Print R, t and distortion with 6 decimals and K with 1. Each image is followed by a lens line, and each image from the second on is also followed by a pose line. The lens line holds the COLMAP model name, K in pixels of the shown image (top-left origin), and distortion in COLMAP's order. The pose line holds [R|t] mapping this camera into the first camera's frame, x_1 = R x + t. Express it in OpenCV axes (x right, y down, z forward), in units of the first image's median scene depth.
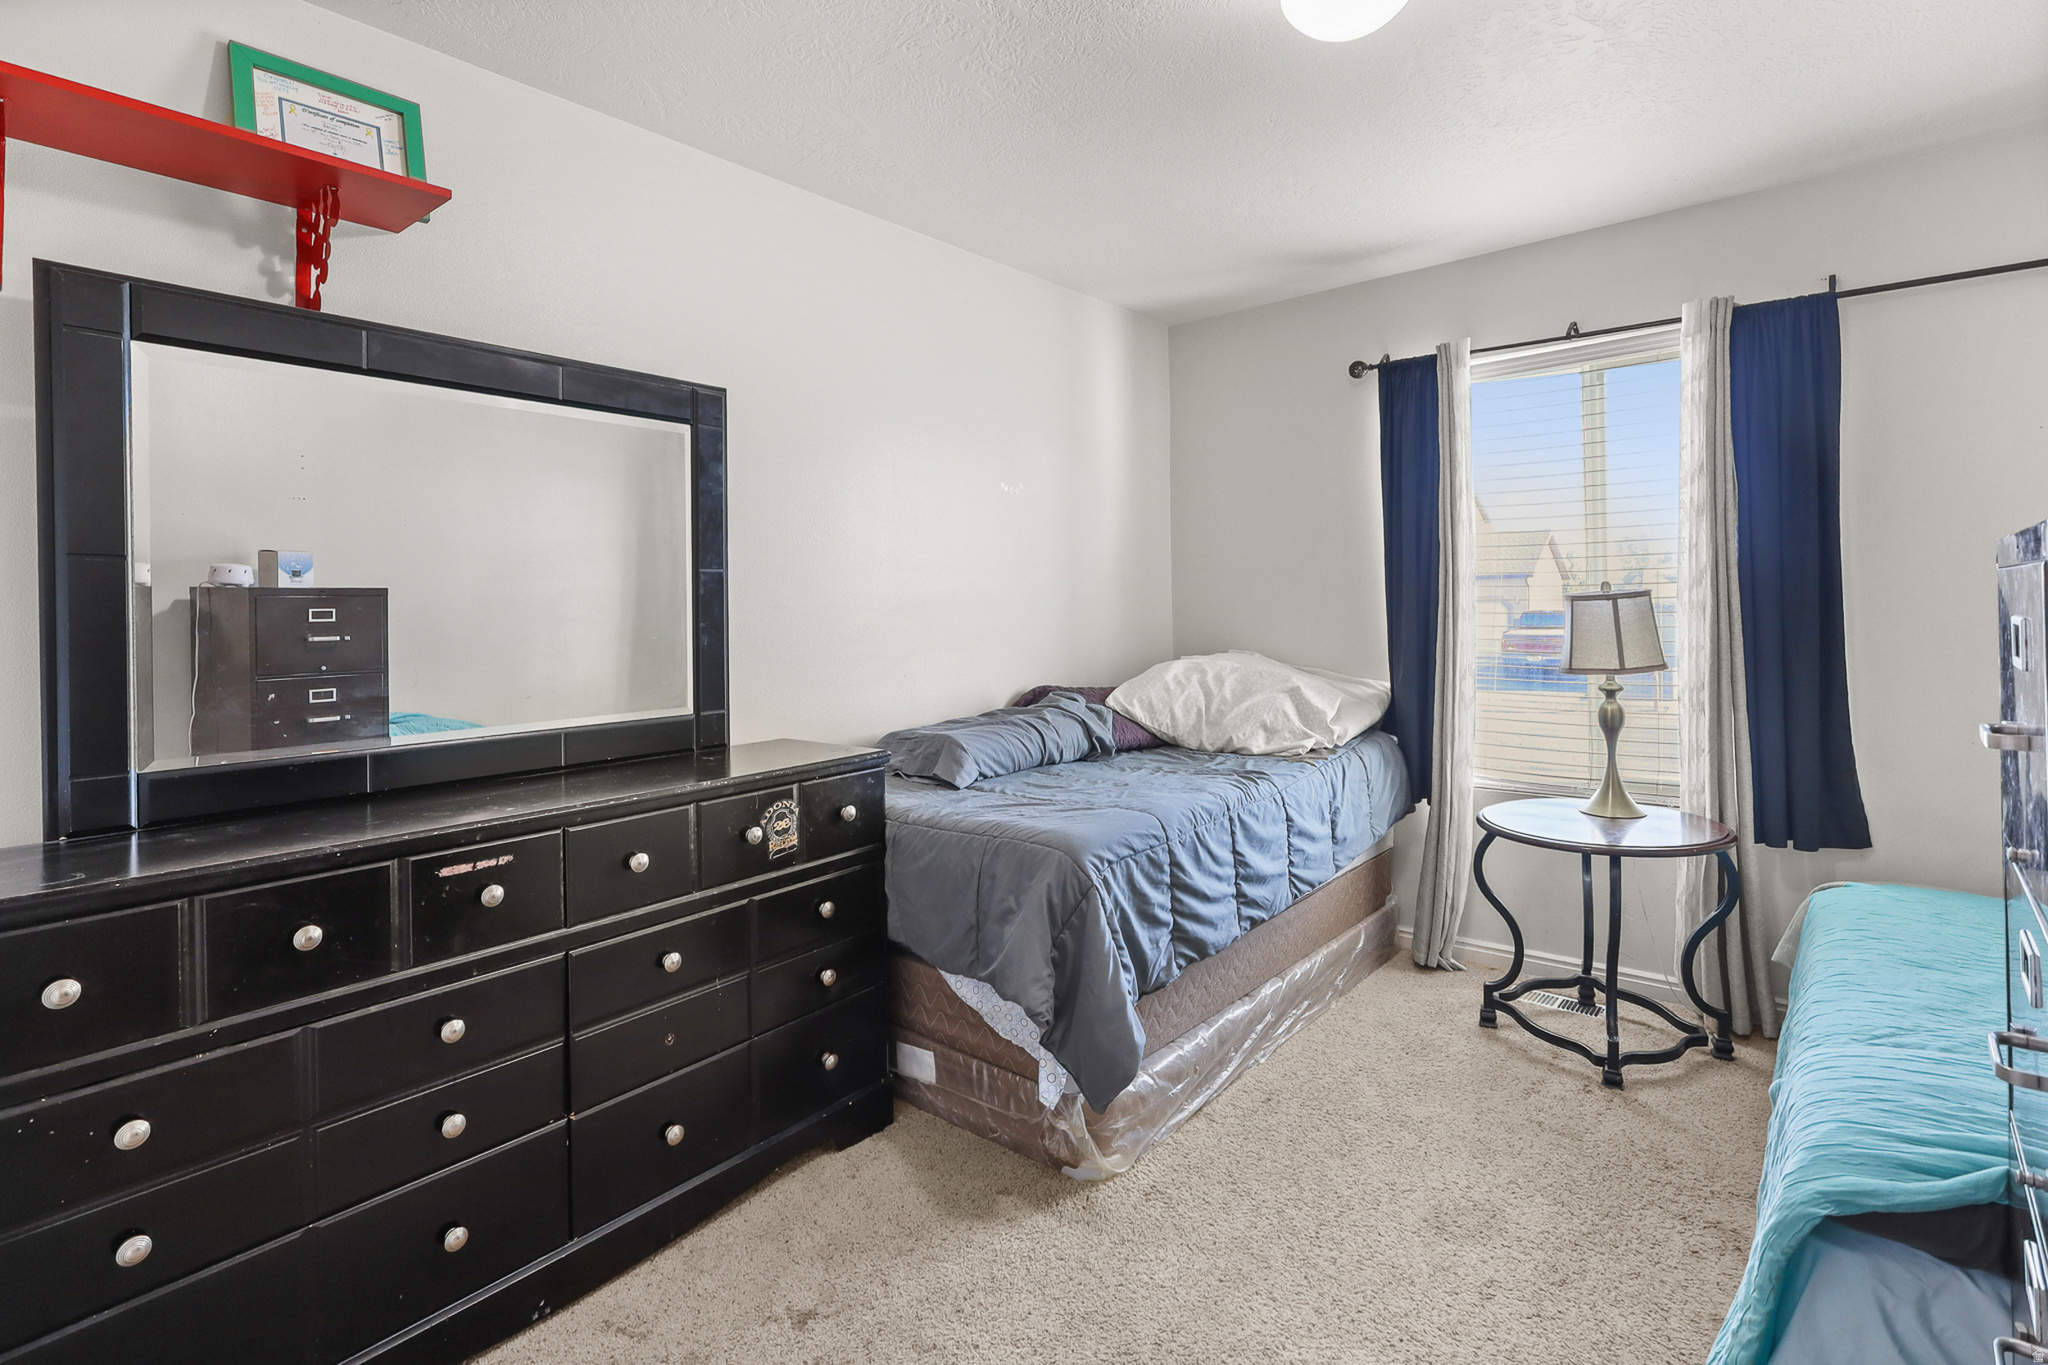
lens RADIAL K [[967.8, 0, 1028.9], [0, 967.8, 623.7], [0, 0, 1]] dist [-0.003194, -0.000385]
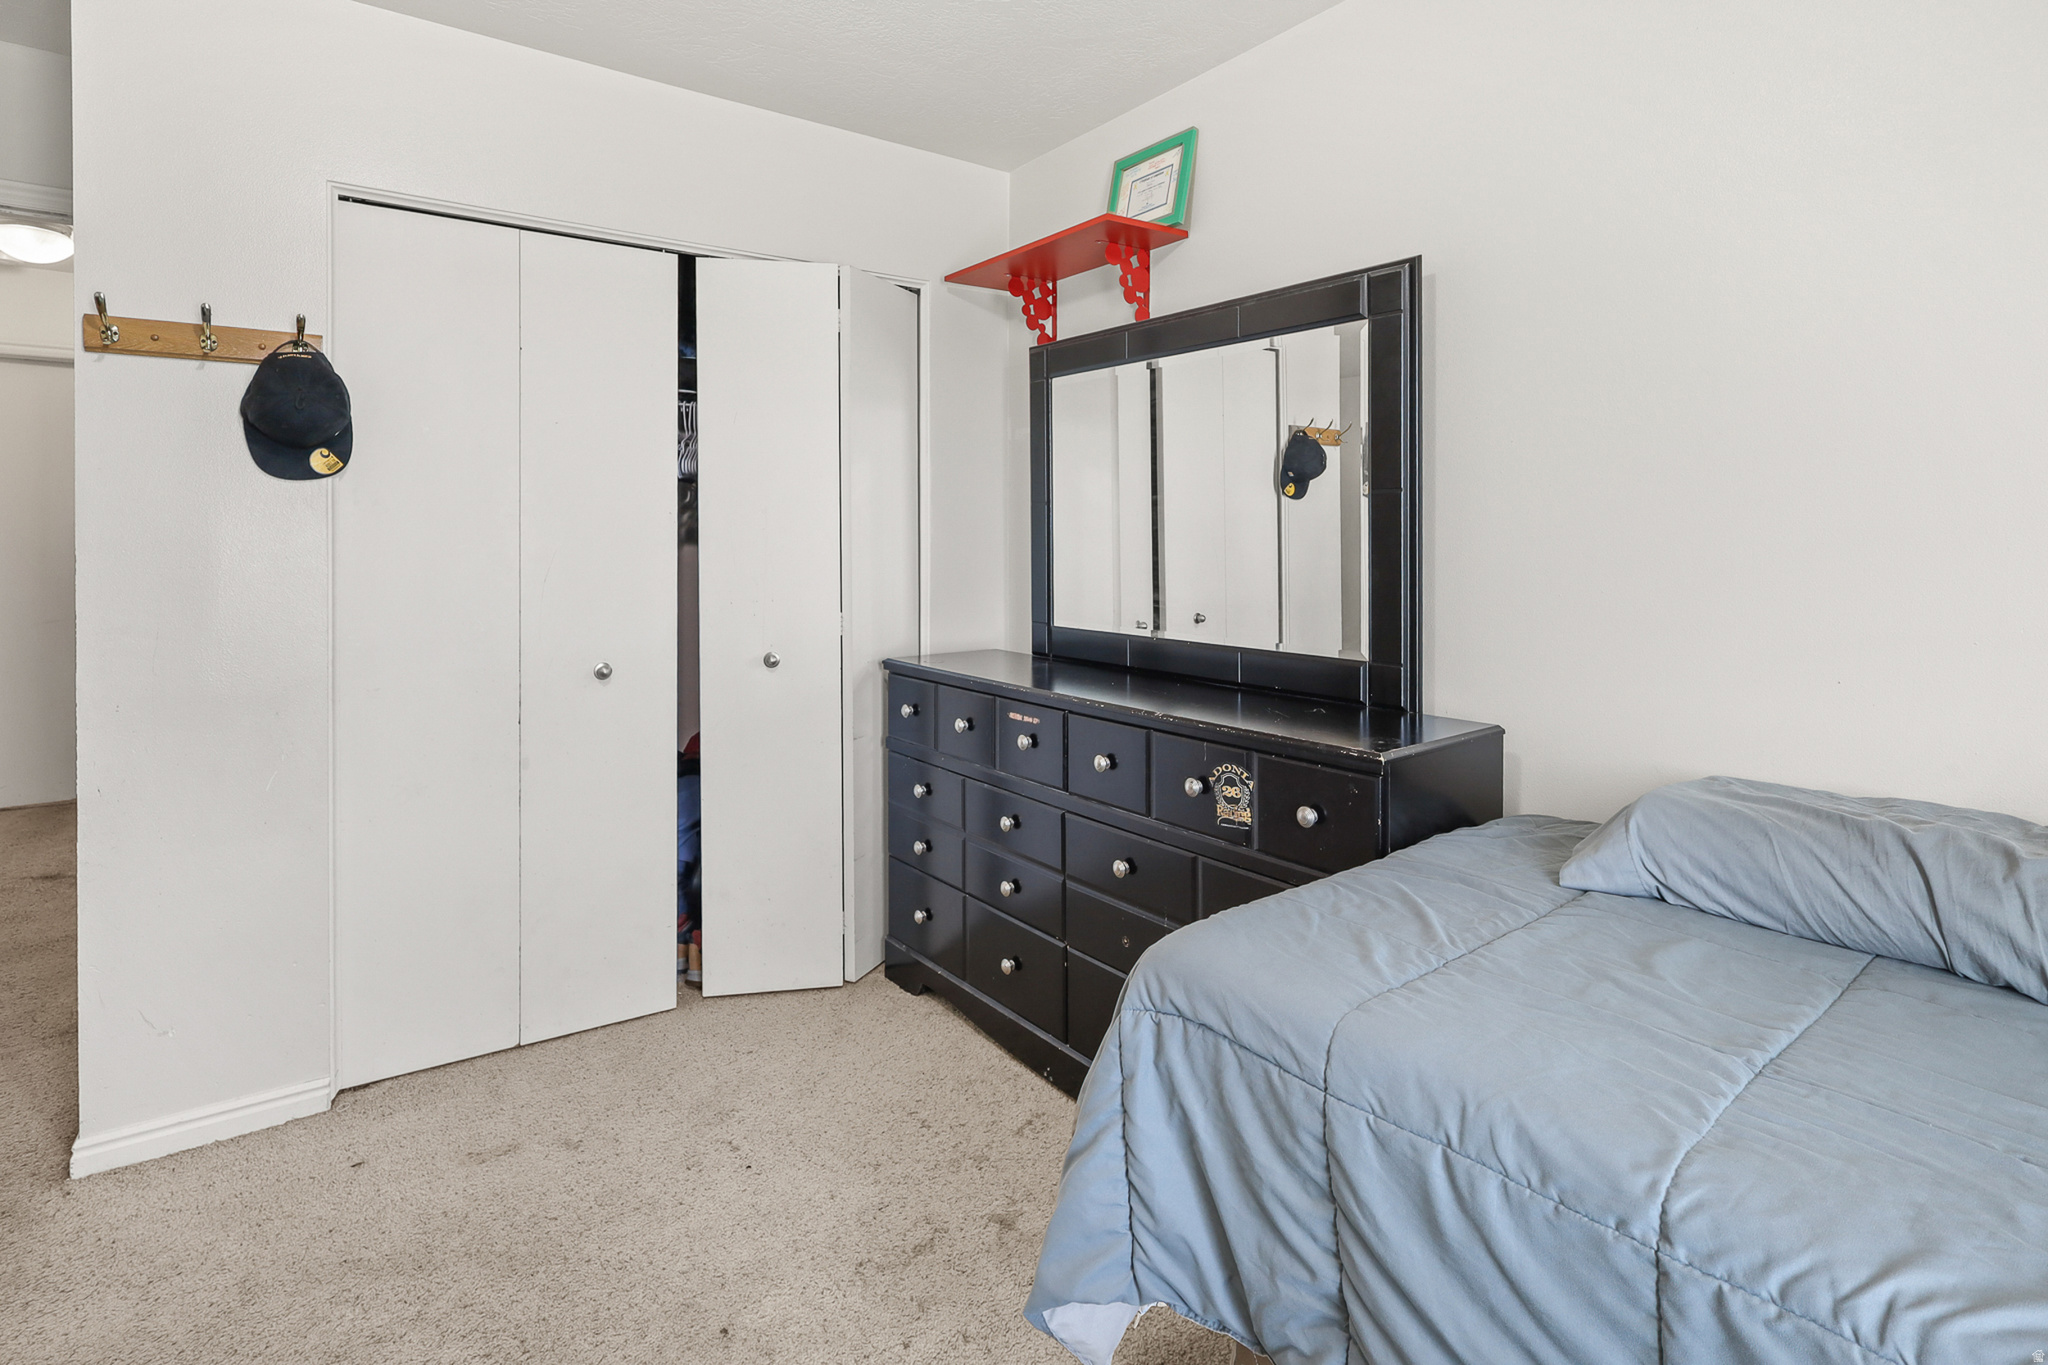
lens RADIAL K [[1003.9, 0, 1034.5], [0, 1003.9, 539.9], [0, 0, 1]] dist [-0.001952, -0.000081]
pose [[-0.218185, 0.027121, -0.975530, 0.653461], [-0.009891, 0.999501, 0.030000, -0.040595], [0.975857, 0.016194, -0.217808, 1.035047]]
